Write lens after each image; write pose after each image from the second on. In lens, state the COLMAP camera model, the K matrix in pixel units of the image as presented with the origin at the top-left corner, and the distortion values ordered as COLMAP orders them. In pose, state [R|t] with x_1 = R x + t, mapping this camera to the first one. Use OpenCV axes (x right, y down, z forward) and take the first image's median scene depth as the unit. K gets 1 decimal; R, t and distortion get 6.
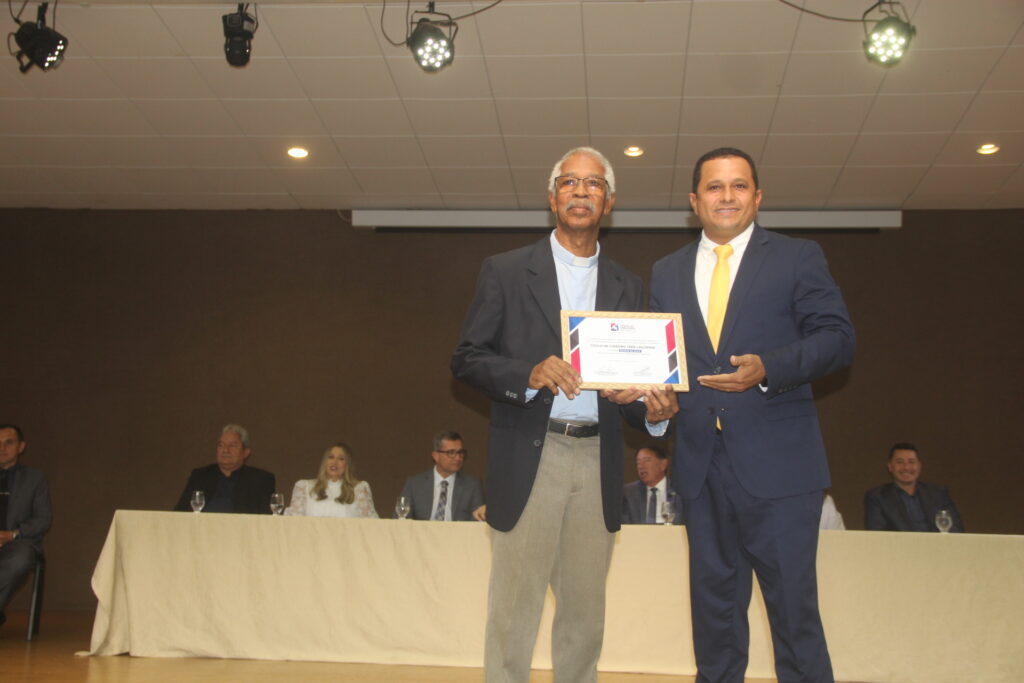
lens RADIAL K [[1252.3, 0, 516.5], [0, 1252.3, 346.7], [0, 0, 1]] dist [0.105030, 0.000000]
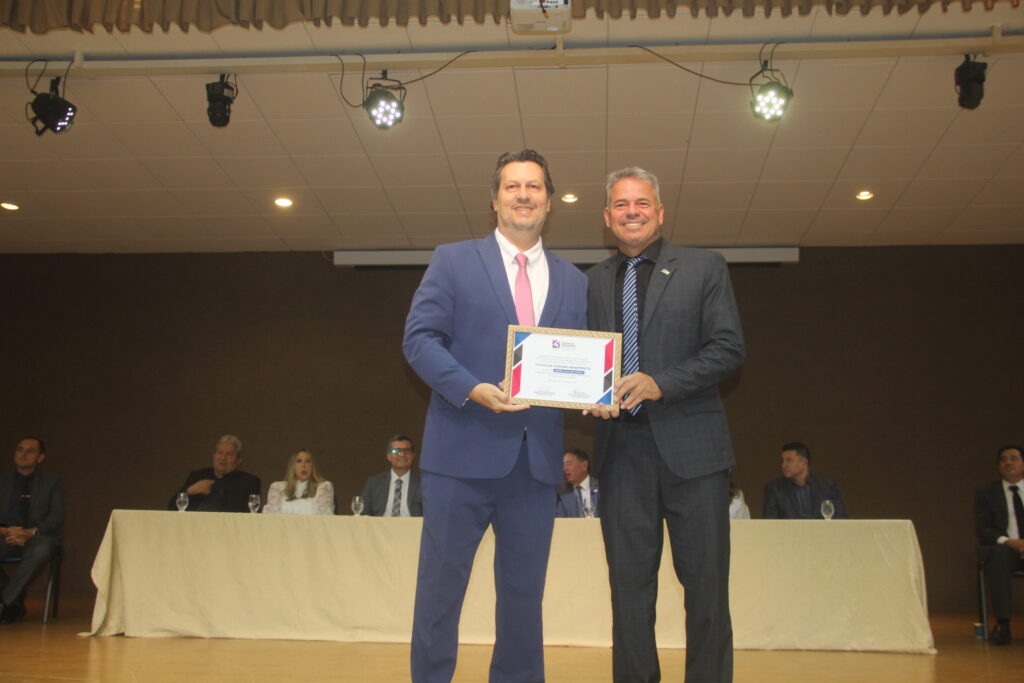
lens RADIAL K [[1053.0, 0, 519.5], [0, 1053.0, 341.4], [0, 0, 1]] dist [0.017043, 0.000000]
pose [[0.999840, -0.010636, 0.014408, 0.040526], [0.011028, 0.999564, -0.027379, 0.005983], [-0.014110, 0.027534, 0.999521, 0.028685]]
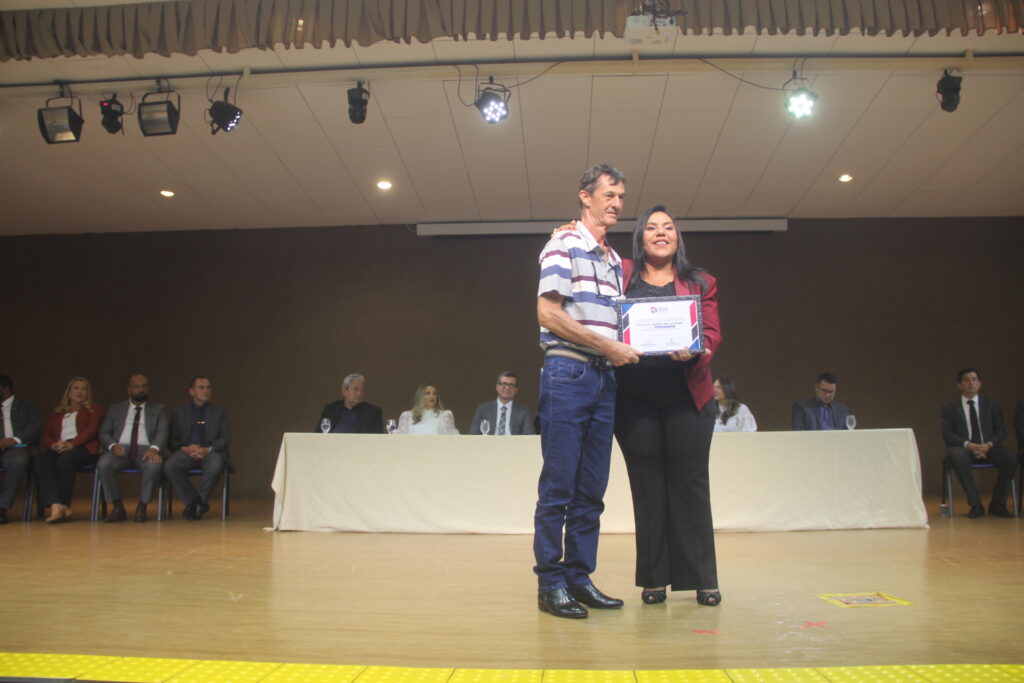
lens RADIAL K [[836.8, 0, 524.7], [0, 836.8, 341.4], [0, 0, 1]] dist [-0.120612, 0.029423]
pose [[0.998884, -0.025037, 0.040041, -0.073973], [0.023937, 0.999329, 0.027727, 0.004901], [-0.040709, -0.026737, 0.998813, 0.043433]]
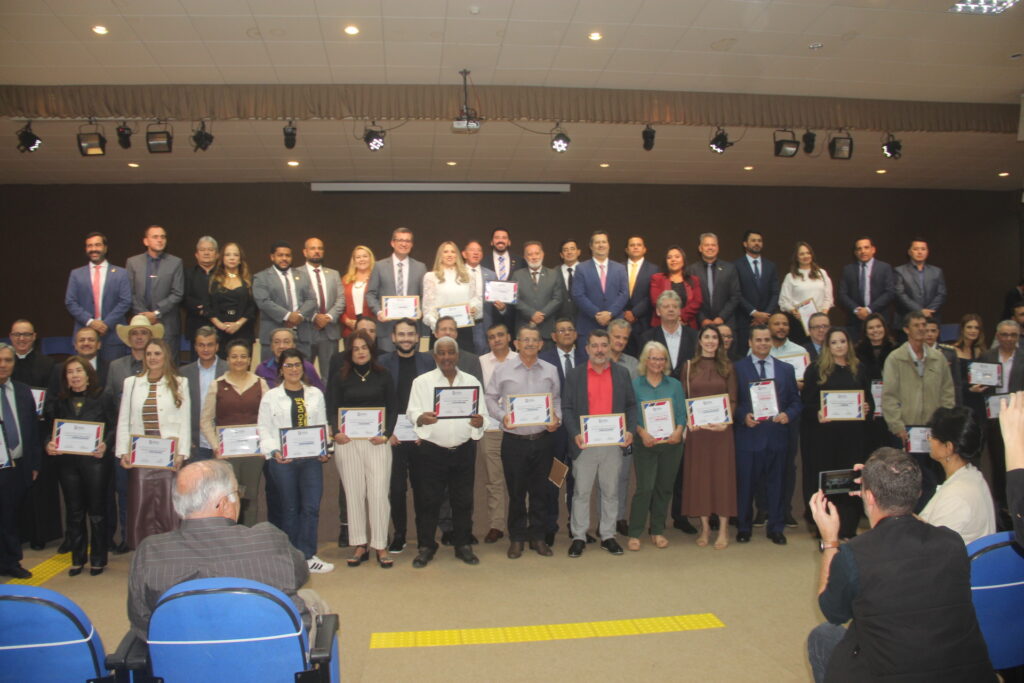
lens RADIAL K [[836.8, 0, 515.4], [0, 836.8, 341.6], [0, 0, 1]] dist [-0.120612, 0.029423]
pose [[0.977175, -0.042028, 0.208239, -0.146235], [0.003809, 0.983543, 0.180633, -0.145034], [-0.212404, -0.175717, 0.961253, -0.601685]]
